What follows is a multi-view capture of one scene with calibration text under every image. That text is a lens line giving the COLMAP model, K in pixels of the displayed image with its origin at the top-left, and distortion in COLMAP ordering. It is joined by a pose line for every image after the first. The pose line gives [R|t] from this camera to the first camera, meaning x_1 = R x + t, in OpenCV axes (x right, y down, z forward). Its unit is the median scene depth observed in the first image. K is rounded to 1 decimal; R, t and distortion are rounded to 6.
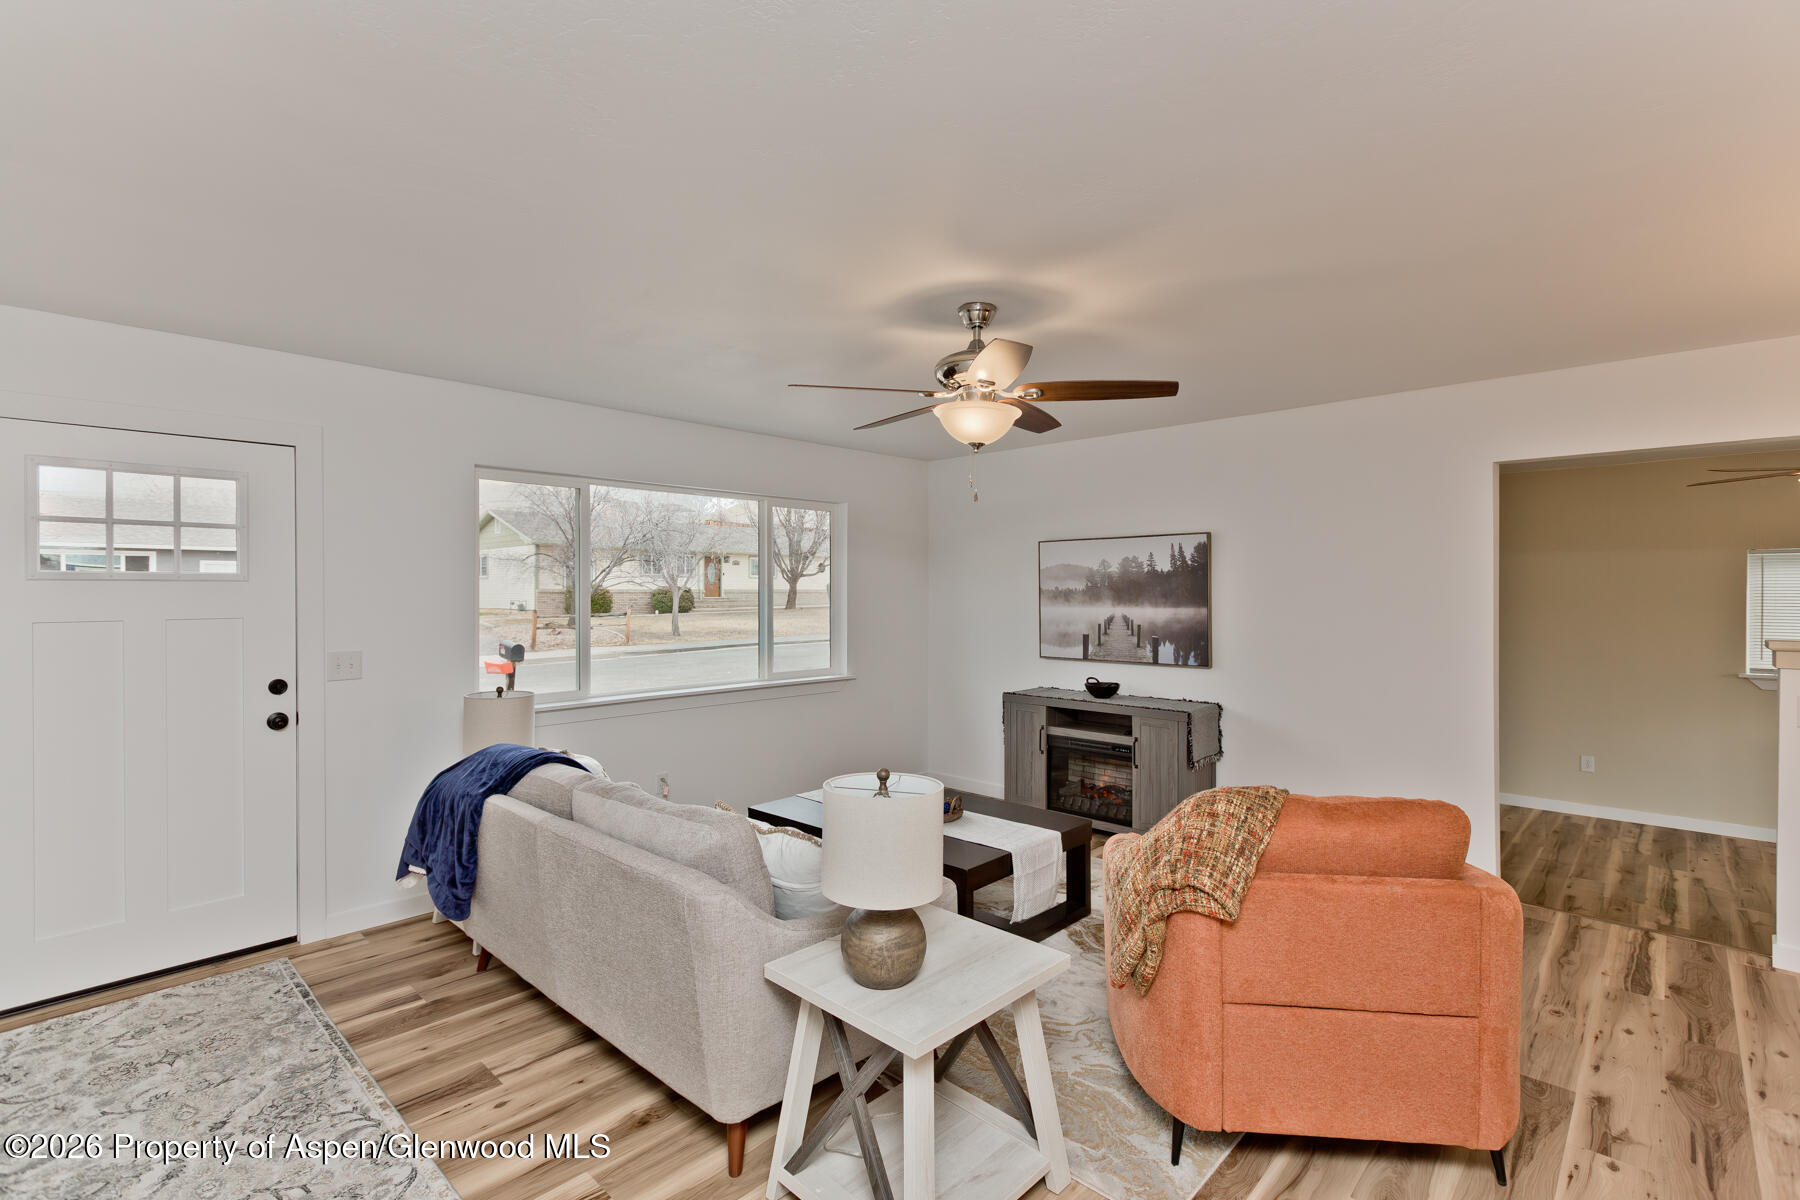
lens RADIAL K [[819.5, 0, 897.2], [0, 819.5, 592.0], [0, 0, 1]] dist [0.004808, -0.000422]
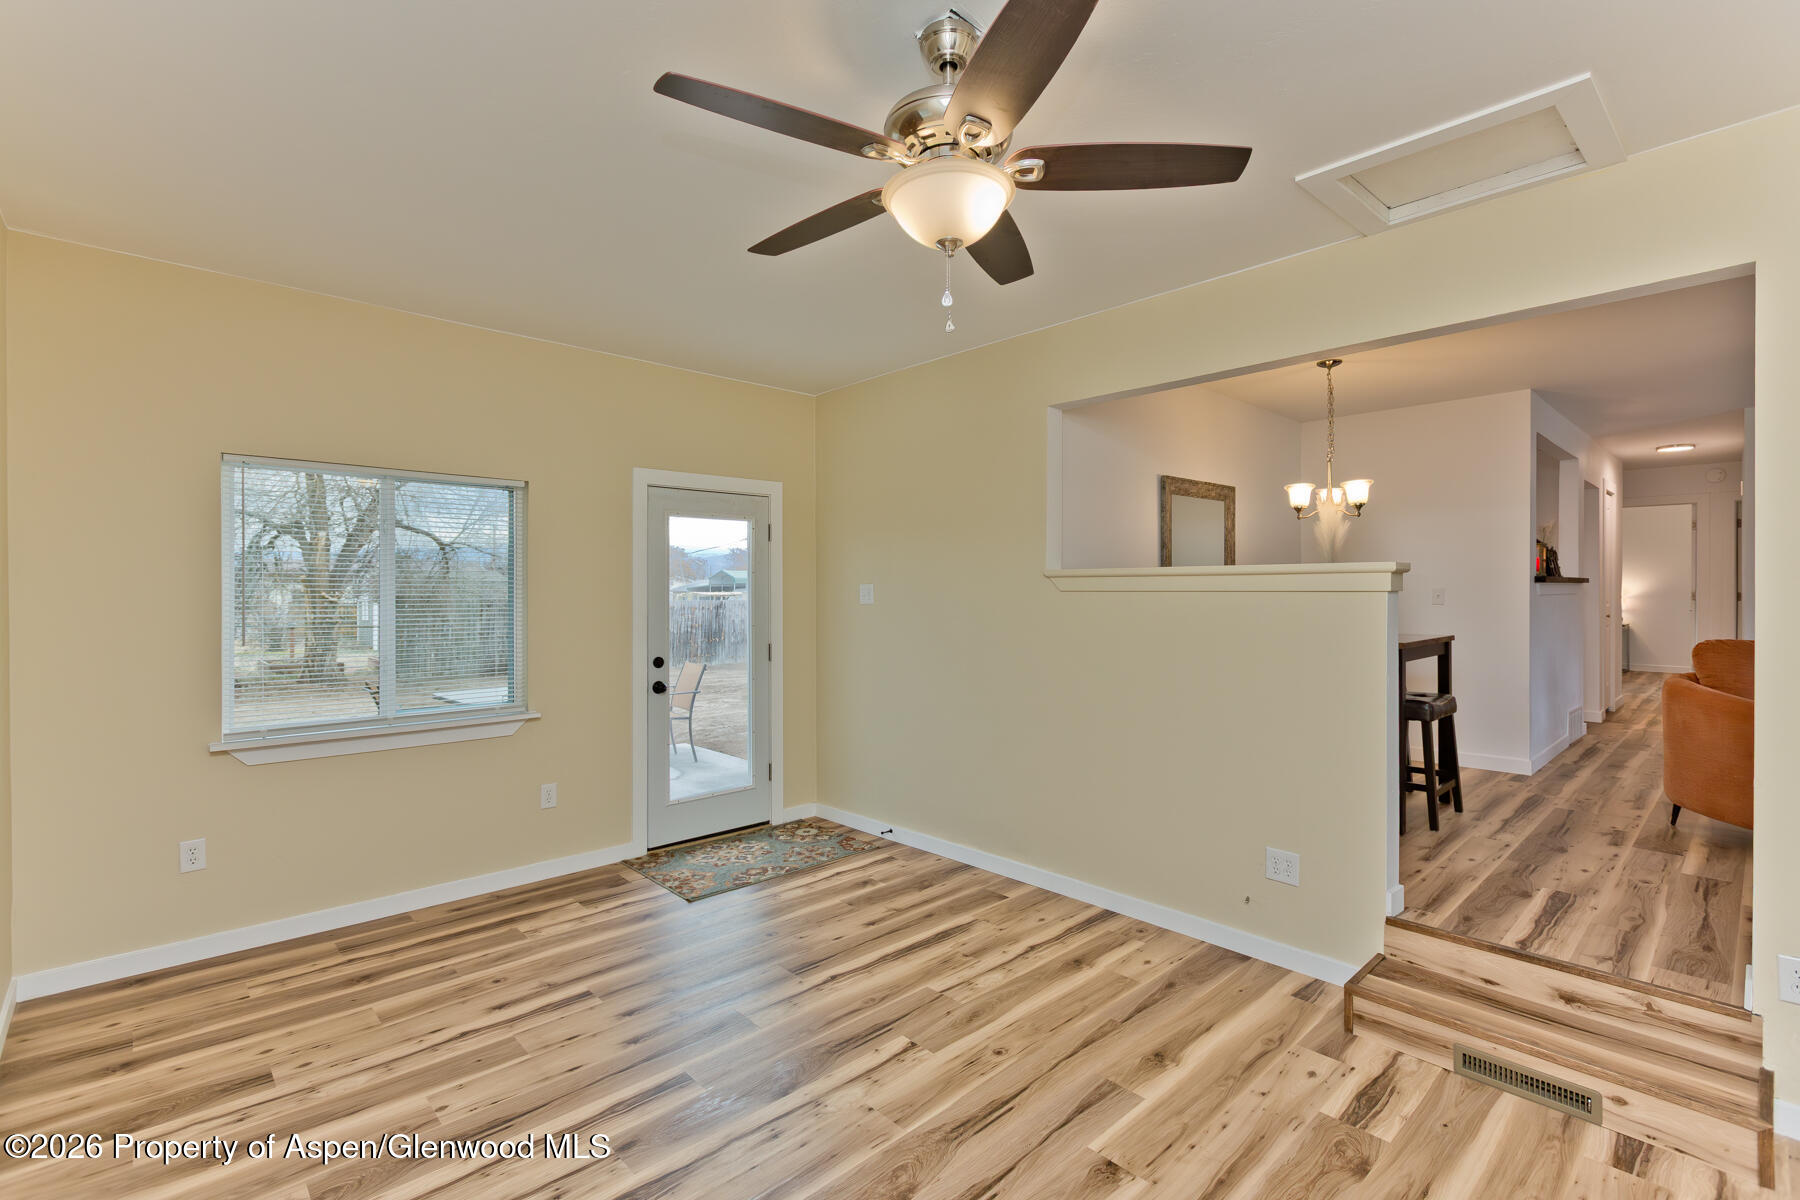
lens RADIAL K [[819.5, 0, 888.9], [0, 819.5, 593.6], [0, 0, 1]] dist [0.004808, -0.000422]
pose [[-0.998041, -0.000430, 0.062562, 1.029737], [0.000077, 0.999967, 0.008092, 0.056541], [-0.062563, 0.008080, -0.998008, 1.274865]]
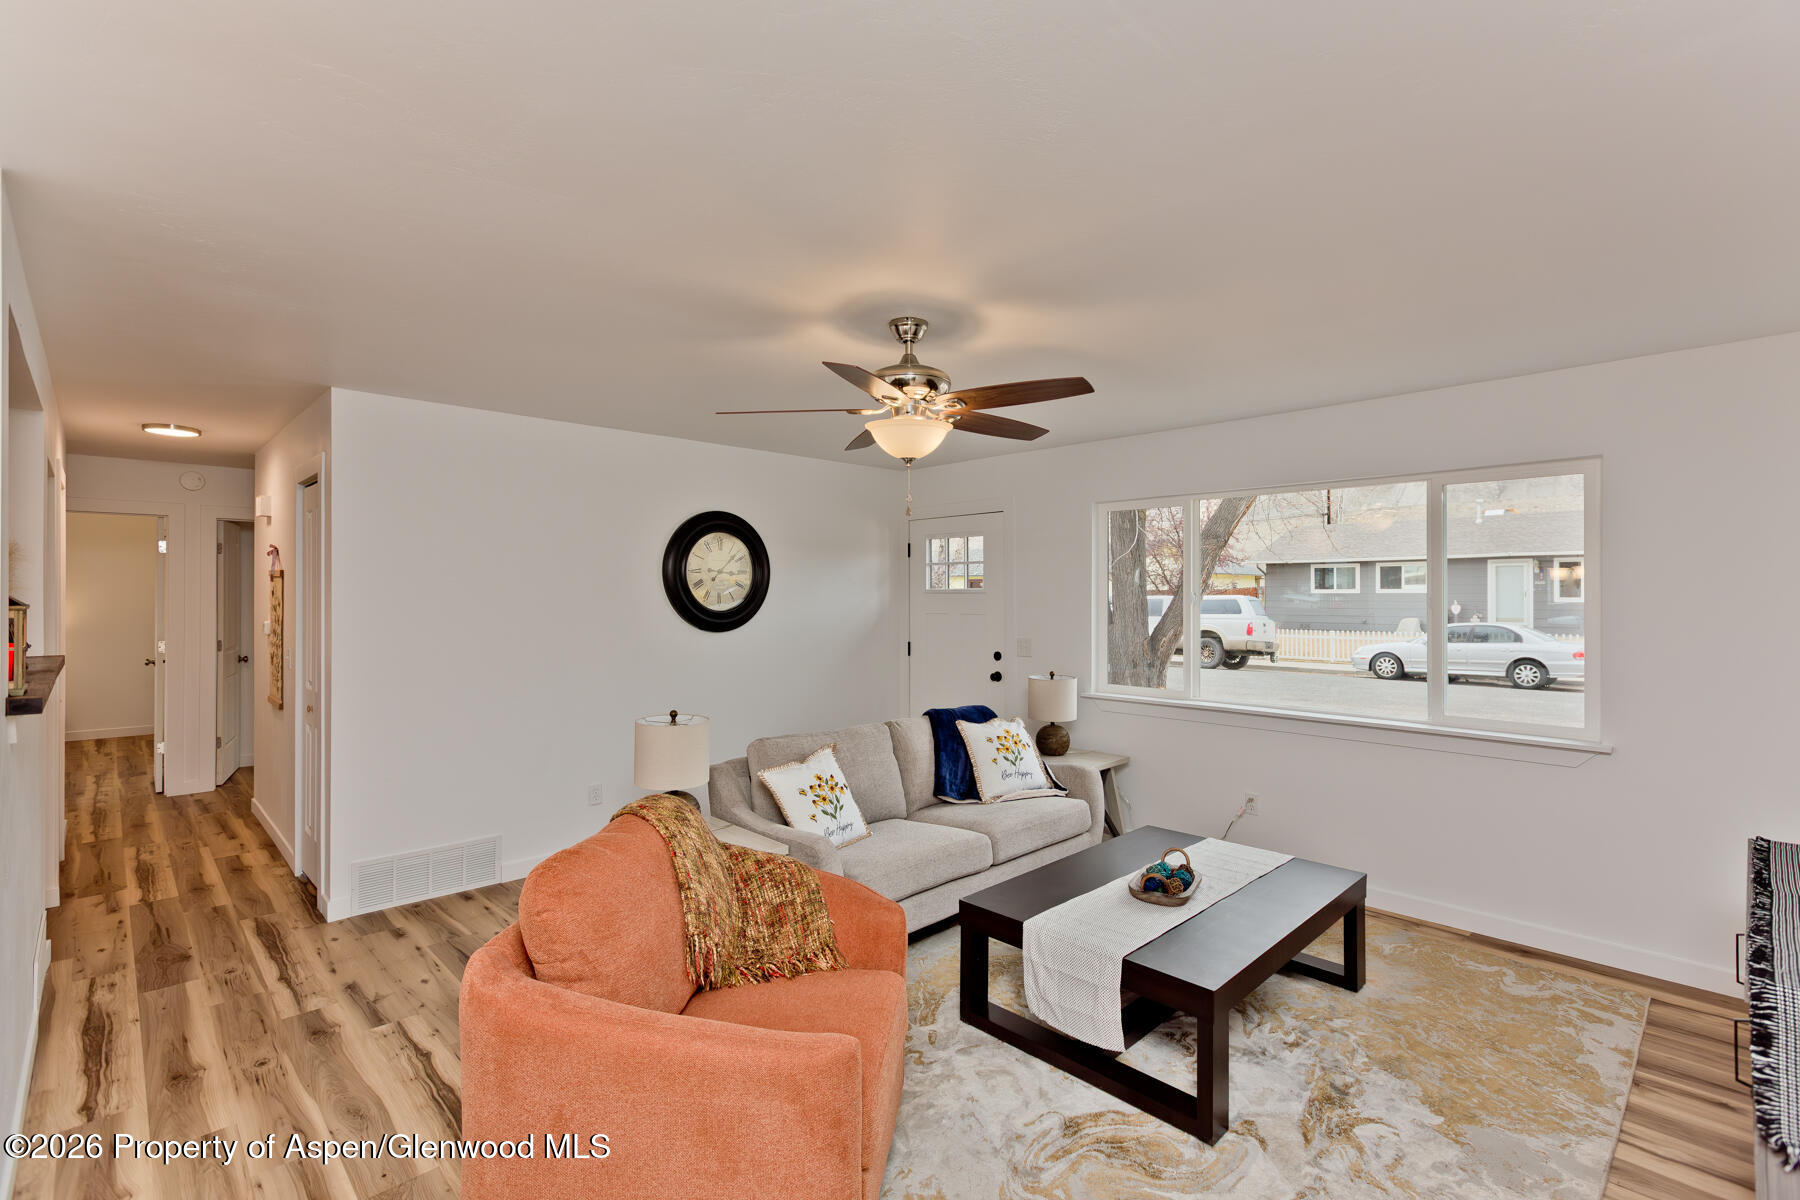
lens RADIAL K [[819.5, 0, 907.1], [0, 819.5, 593.8], [0, 0, 1]] dist [0.004808, -0.000422]
pose [[-0.034565, 0.000720, -0.999402, 0.631444], [-0.004680, 0.999989, 0.000882, -0.008563], [0.999391, 0.004708, -0.034562, 0.593670]]
